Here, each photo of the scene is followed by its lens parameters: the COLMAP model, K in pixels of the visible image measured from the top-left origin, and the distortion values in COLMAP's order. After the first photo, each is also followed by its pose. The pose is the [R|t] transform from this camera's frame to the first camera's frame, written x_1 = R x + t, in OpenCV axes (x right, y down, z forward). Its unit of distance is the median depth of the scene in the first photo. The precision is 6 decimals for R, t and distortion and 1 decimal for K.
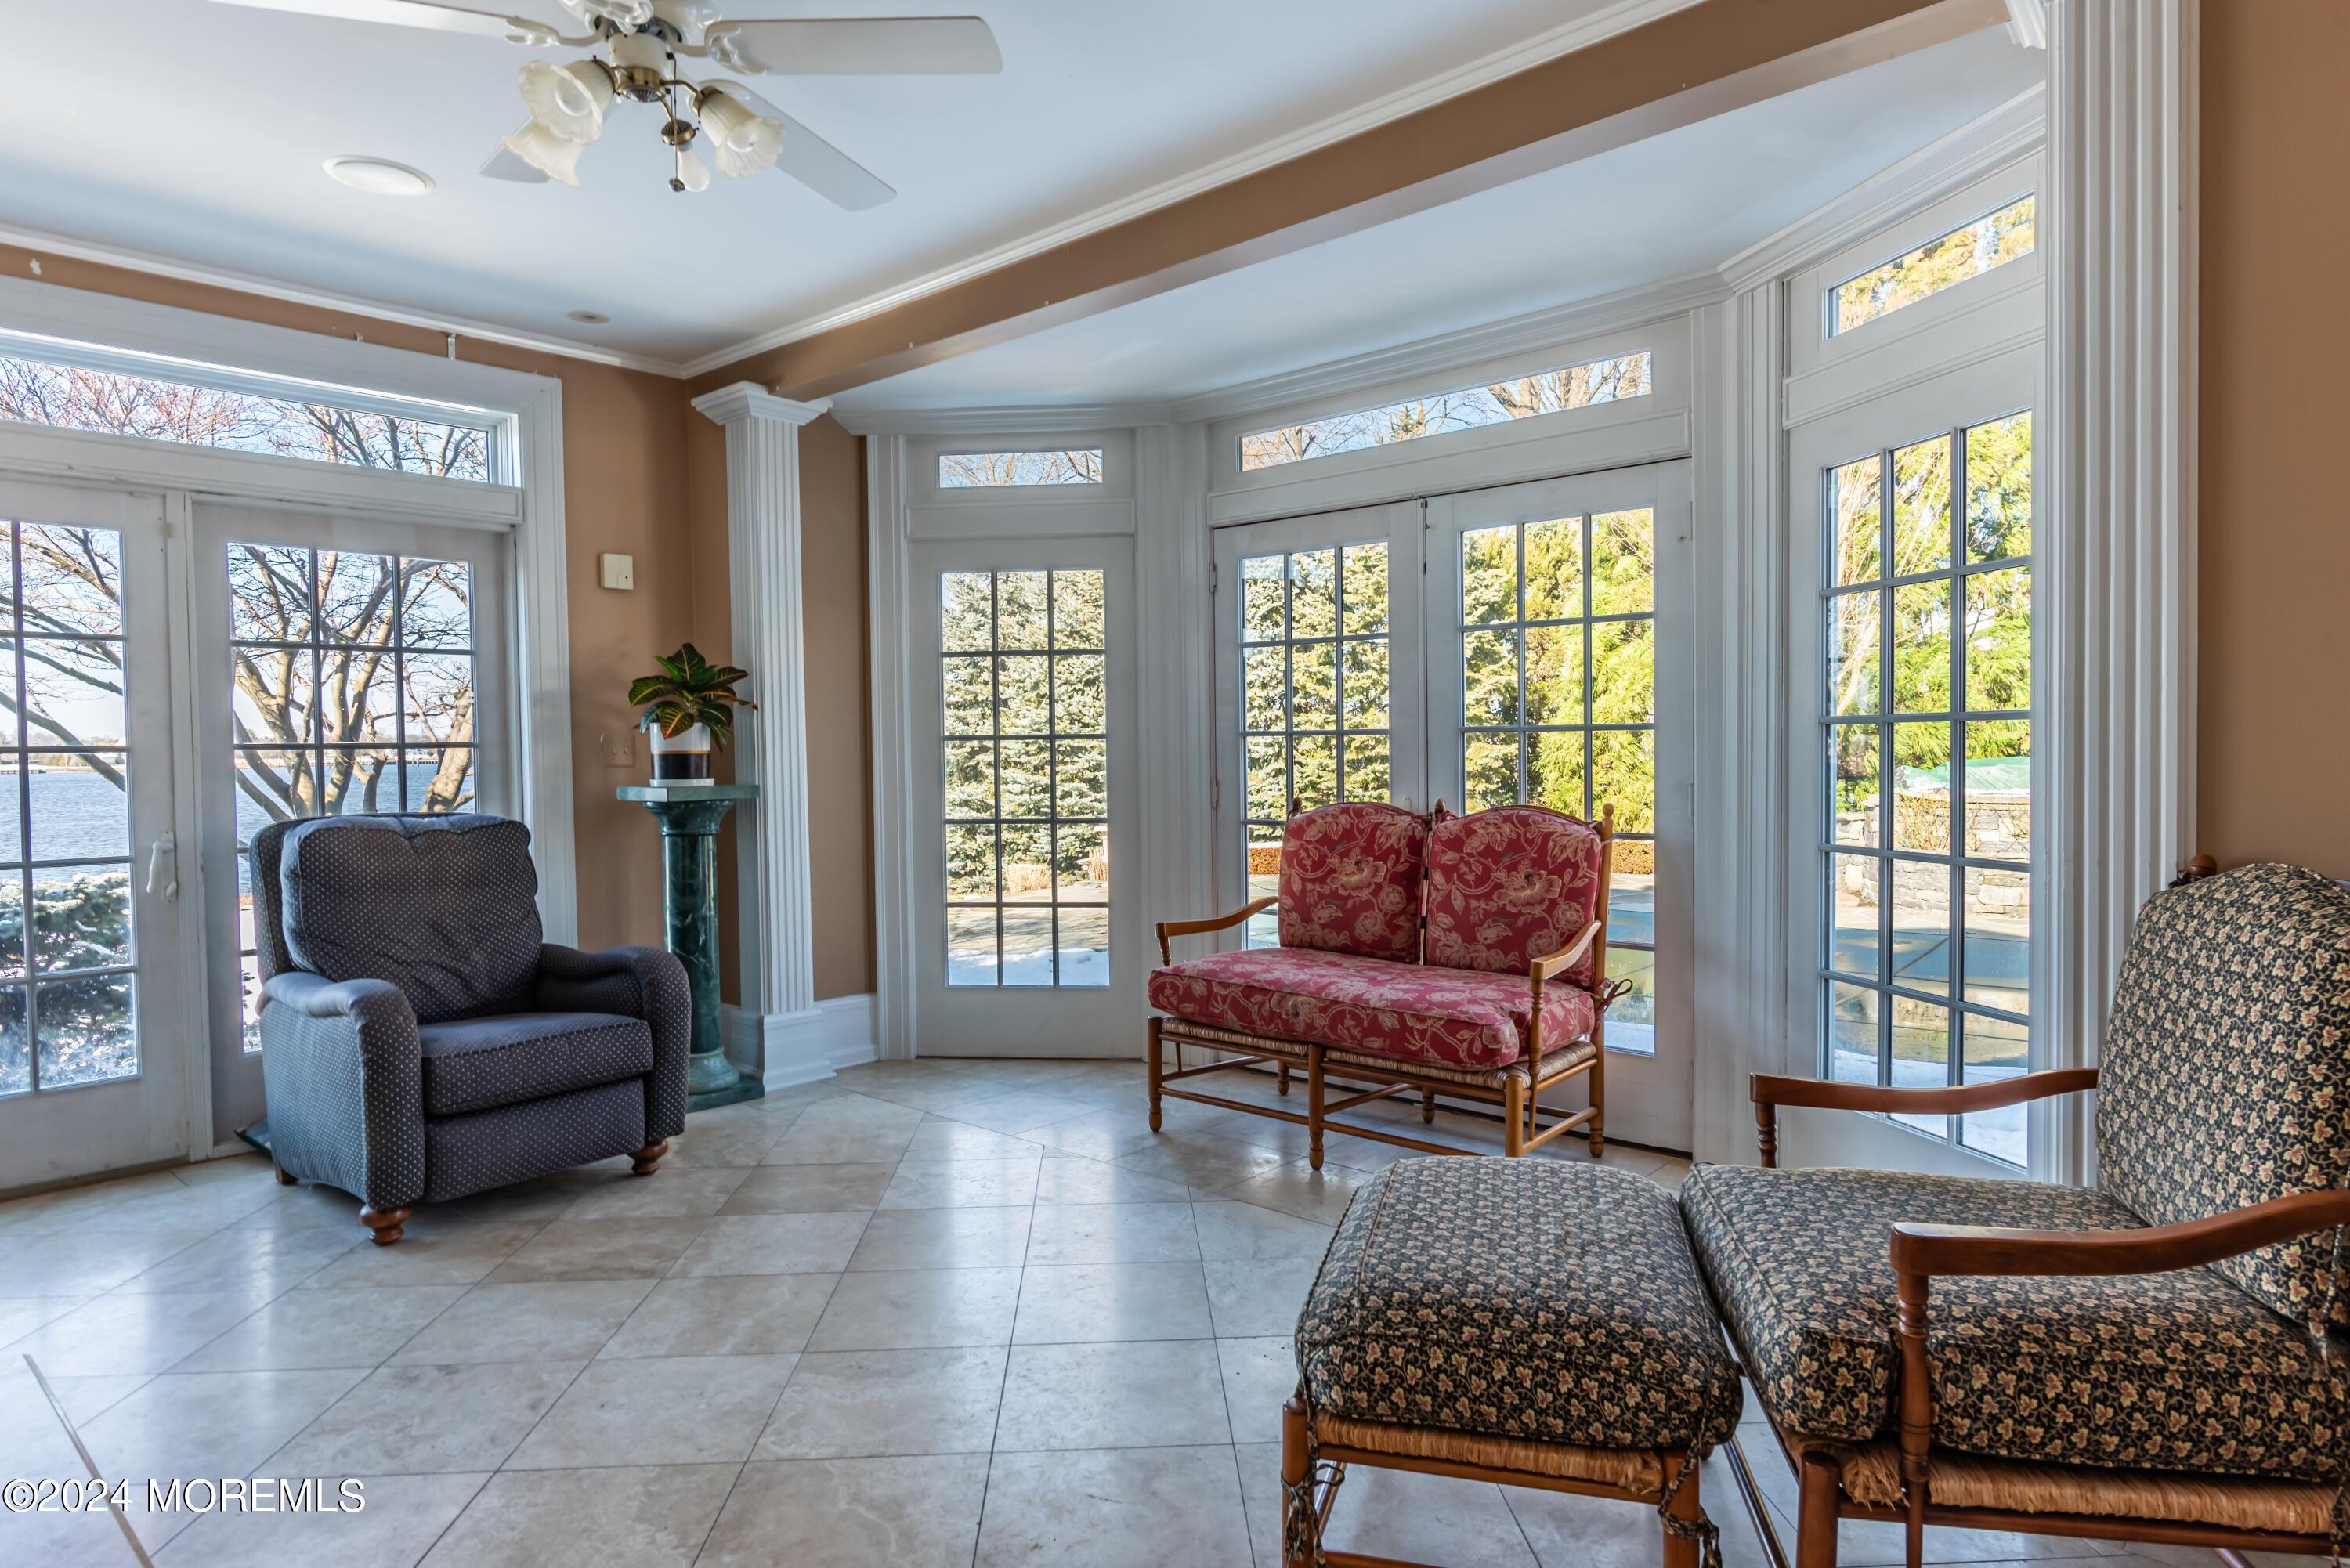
lens RADIAL K [[1433.8, 0, 1170.2], [0, 1433.8, 786.1], [0, 0, 1]] dist [-0.000333, -0.000409]
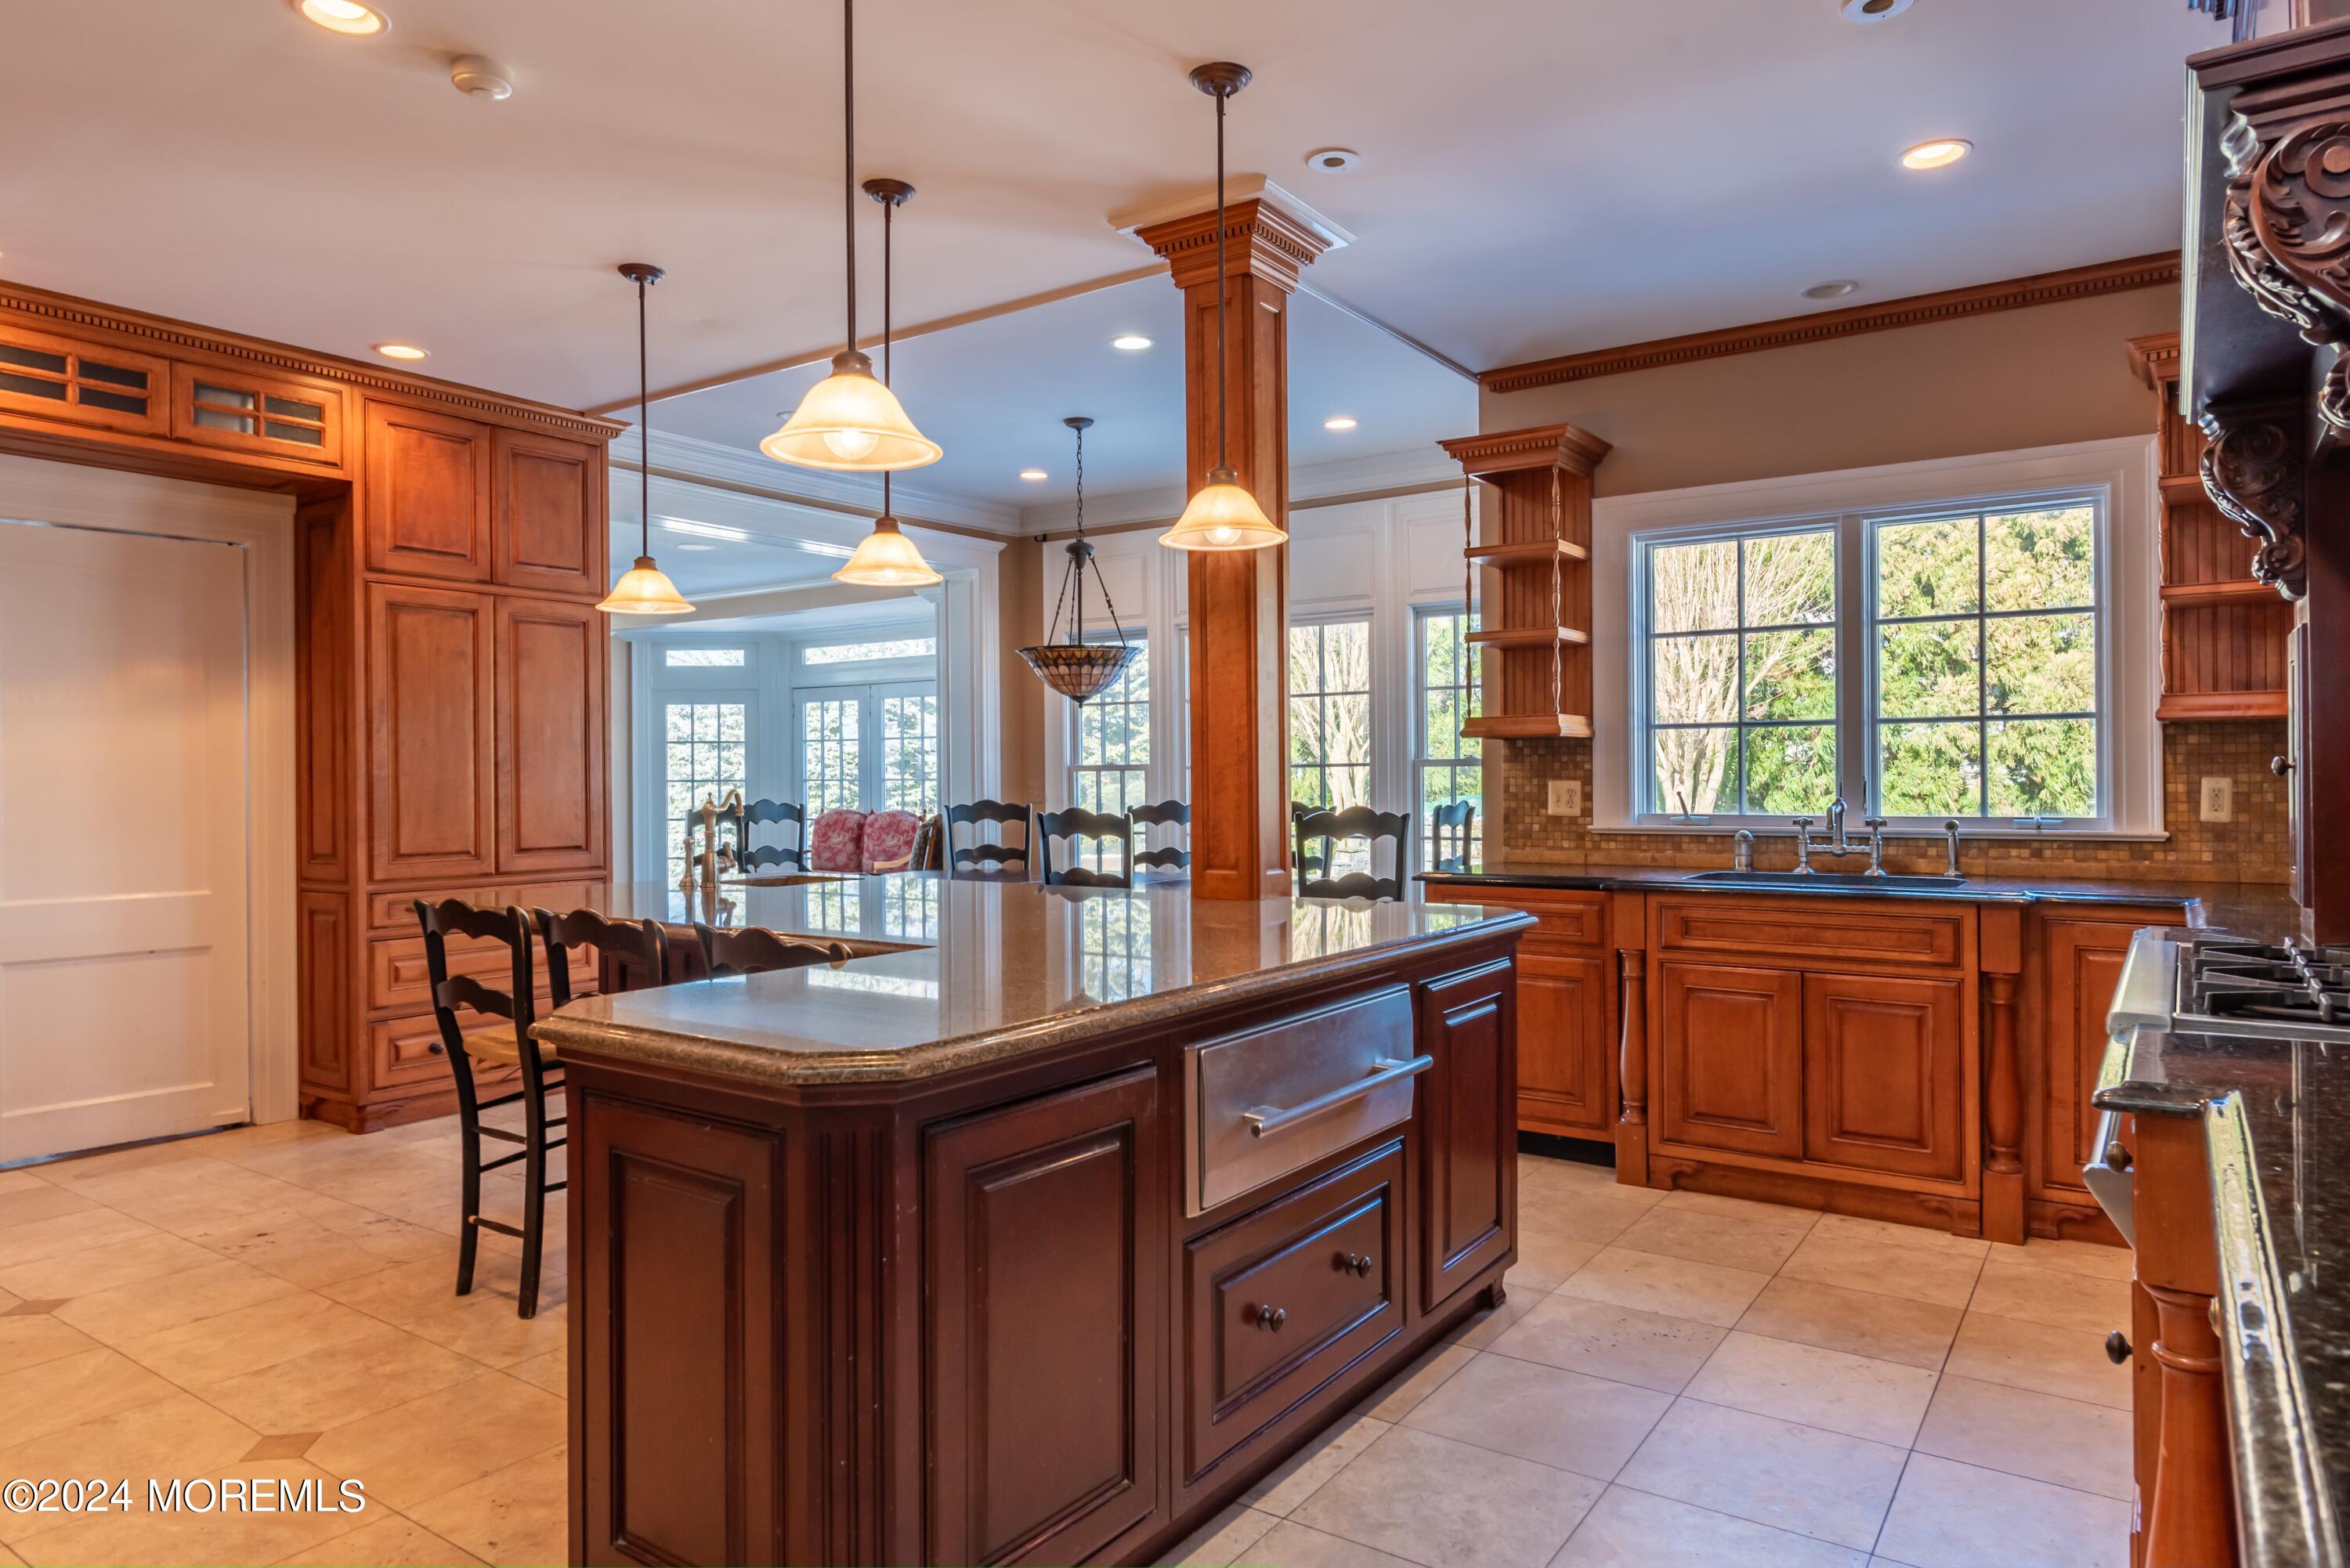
lens RADIAL K [[1433.8, 0, 1234.3], [0, 1433.8, 765.6], [0, 0, 1]] dist [-0.000333, -0.000409]
pose [[0.984806, 0.007897, 0.173476, 0.363308], [-0.001096, 0.999228, -0.039265, 0.032236], [-0.173652, 0.038478, 0.984055, -1.499575]]
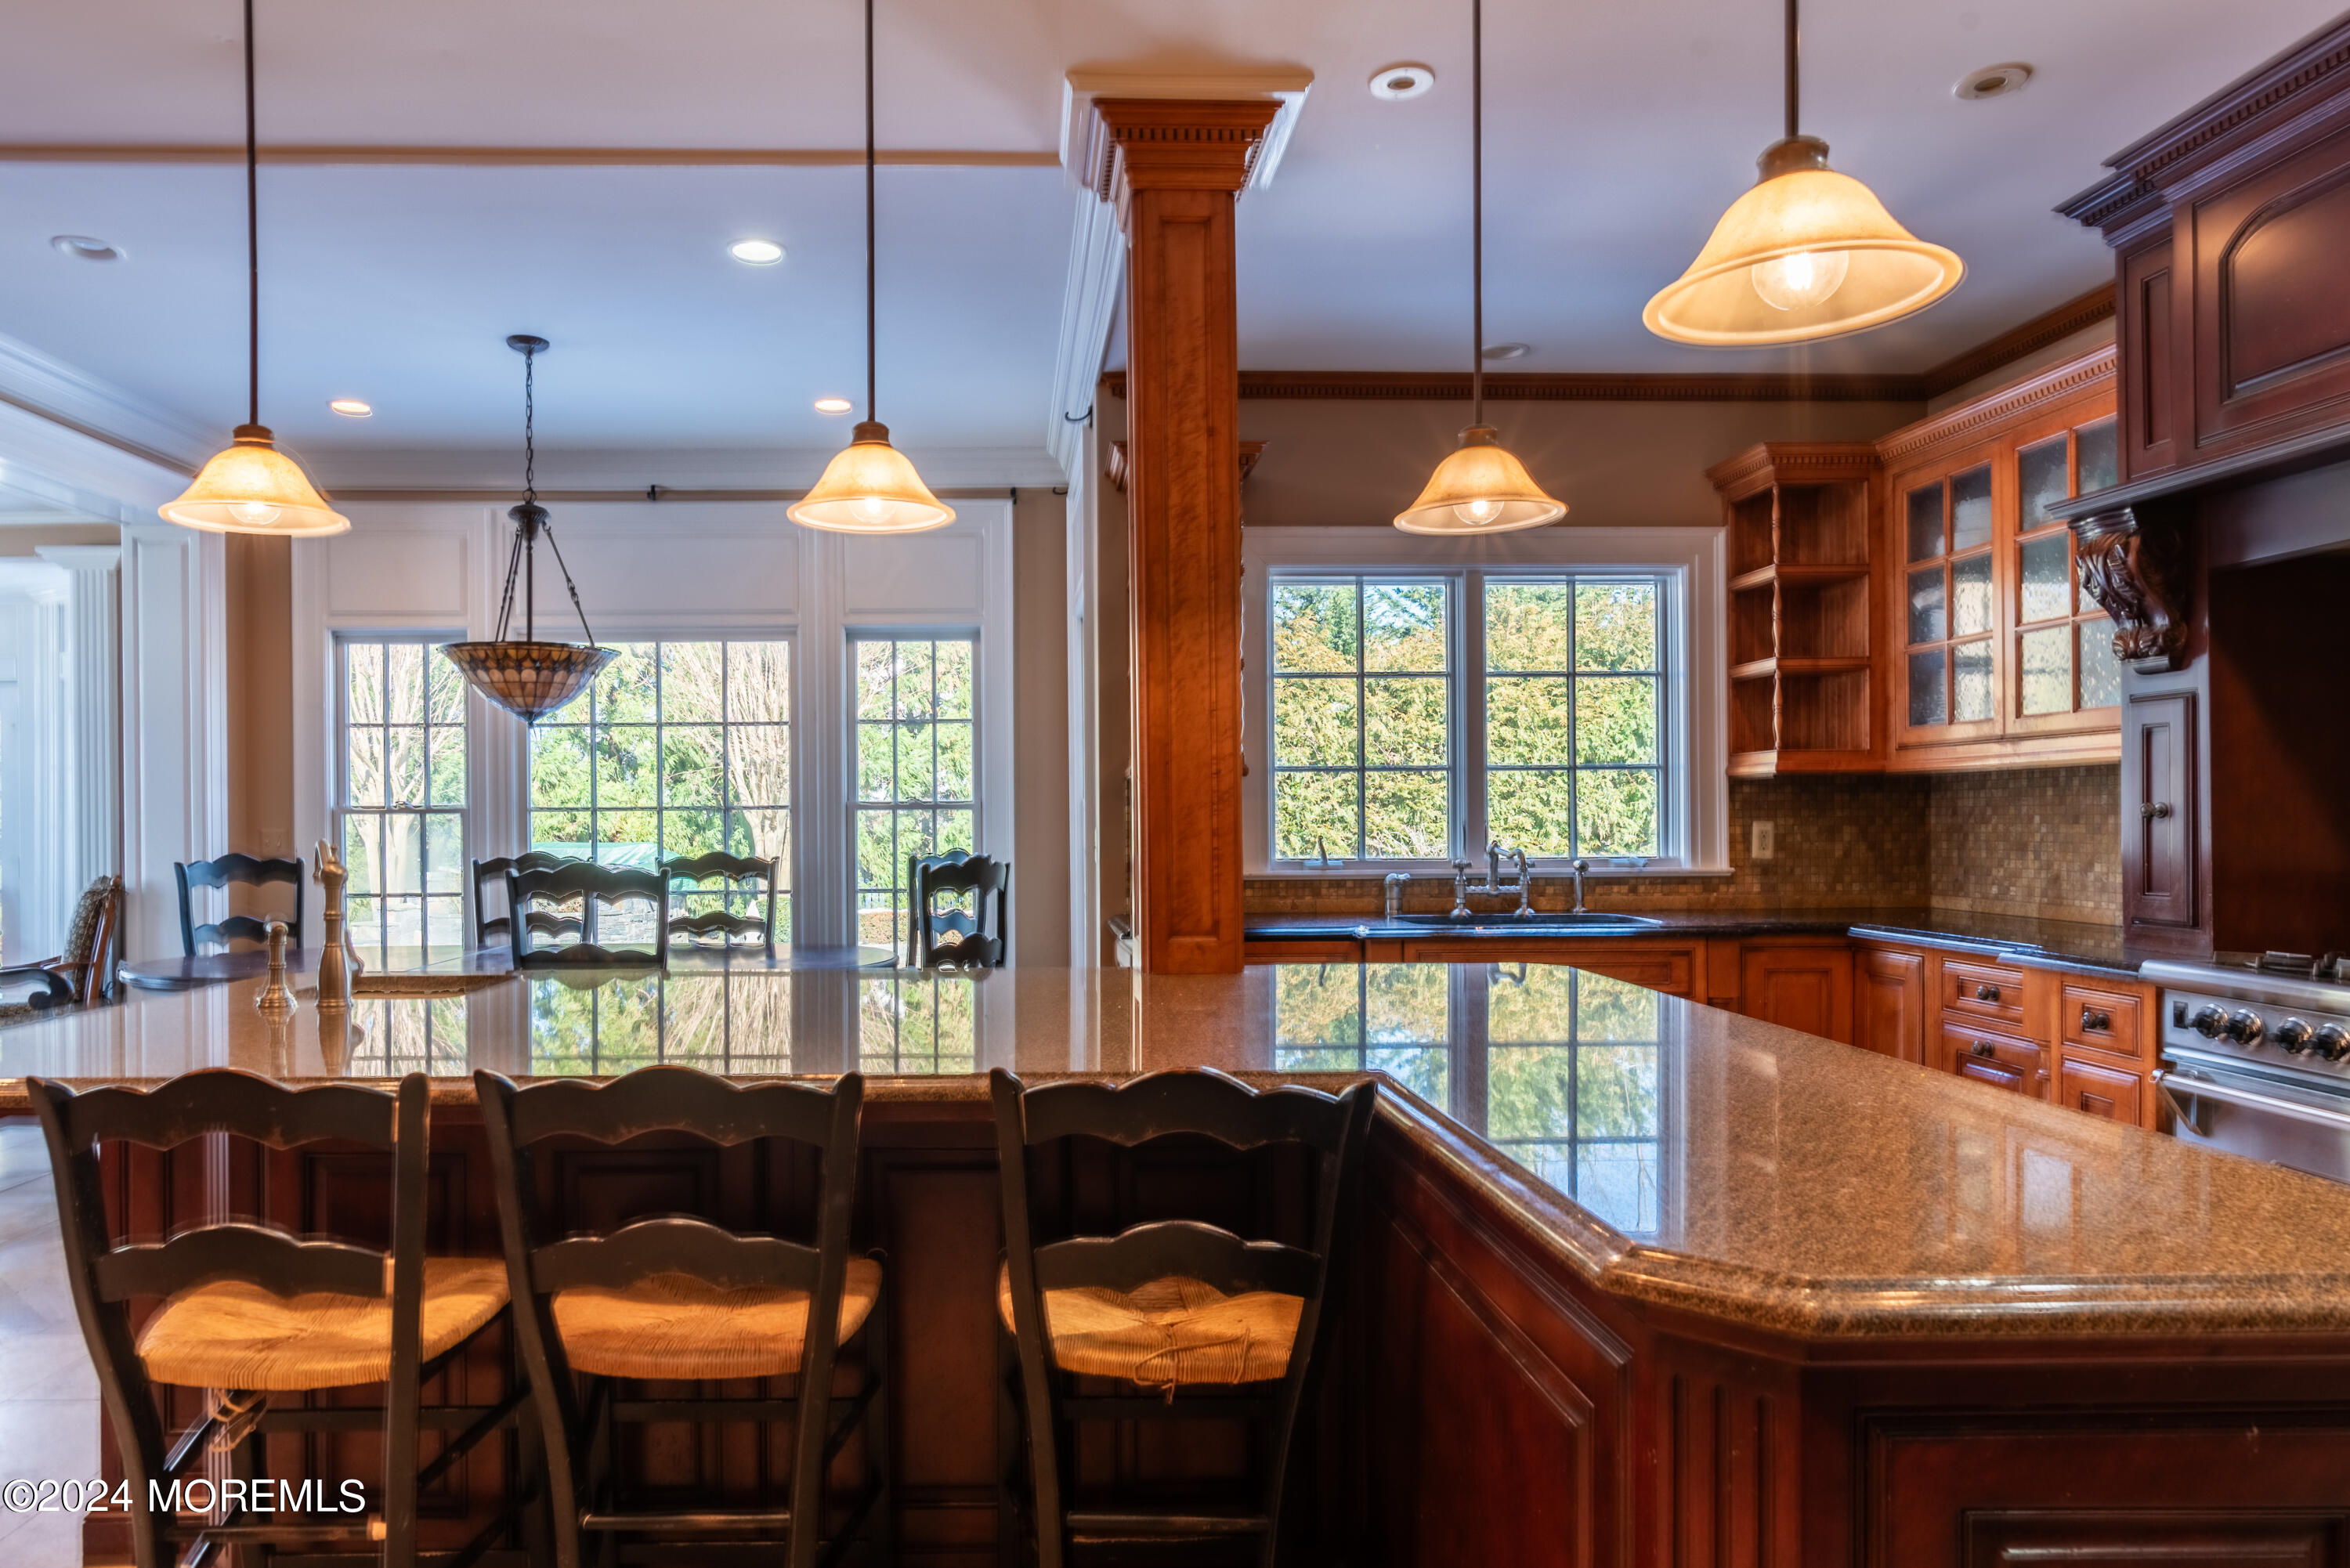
lens RADIAL K [[1433.8, 0, 1108.2], [0, 1433.8, 820.6], [0, 0, 1]] dist [-0.000333, -0.000409]
pose [[0.702061, 0.008512, 0.712066, 0.027578], [0.016915, 0.999447, -0.028625, 0.025321], [-0.711916, 0.032142, 0.701528, -1.141029]]
